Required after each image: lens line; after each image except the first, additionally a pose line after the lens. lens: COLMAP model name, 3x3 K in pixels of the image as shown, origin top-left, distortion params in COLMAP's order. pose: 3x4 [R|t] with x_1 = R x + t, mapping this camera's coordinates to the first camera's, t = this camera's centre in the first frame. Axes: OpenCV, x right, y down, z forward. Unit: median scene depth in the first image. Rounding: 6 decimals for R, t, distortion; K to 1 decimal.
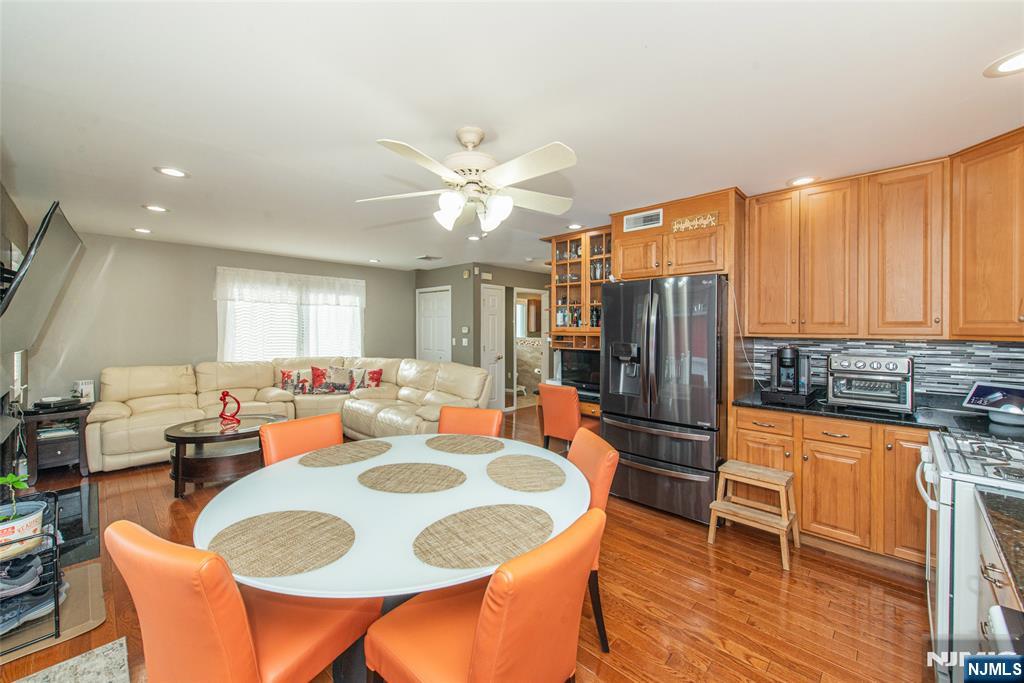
lens RADIAL K [[406.5, 0, 514.6], [0, 406.5, 332.4], [0, 0, 1]] dist [0.001171, -0.001065]
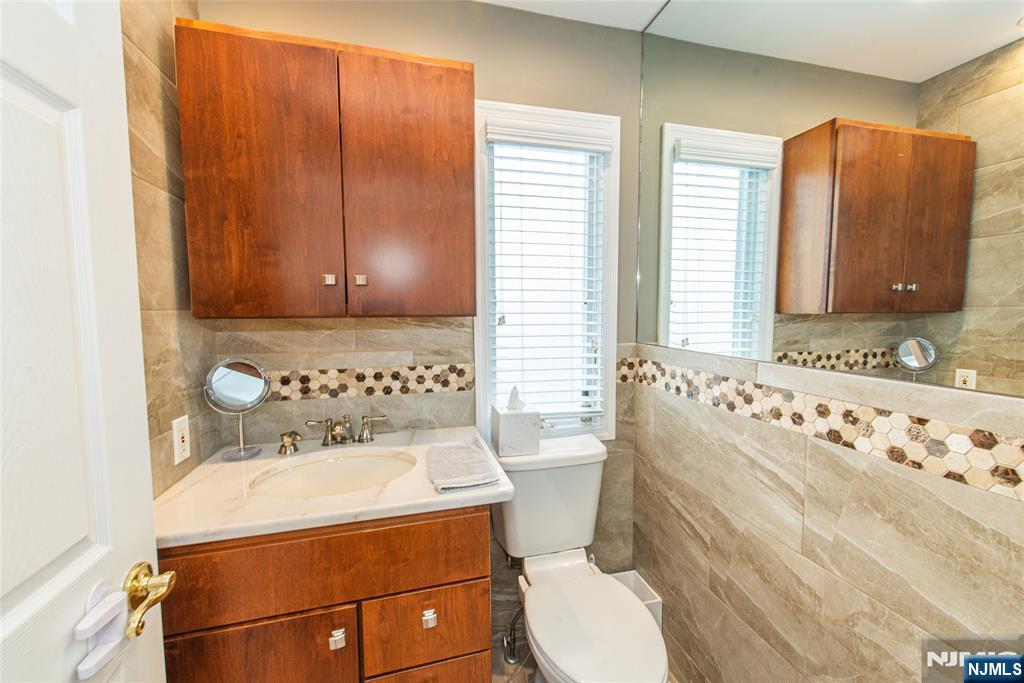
lens RADIAL K [[406.5, 0, 511.5], [0, 406.5, 337.9], [0, 0, 1]] dist [0.001171, -0.001065]
pose [[0.859948, 0.039253, -0.508870, 0.039827], [-0.002802, 0.997386, 0.072201, -0.003264], [0.510374, -0.060664, 0.857810, 1.353953]]
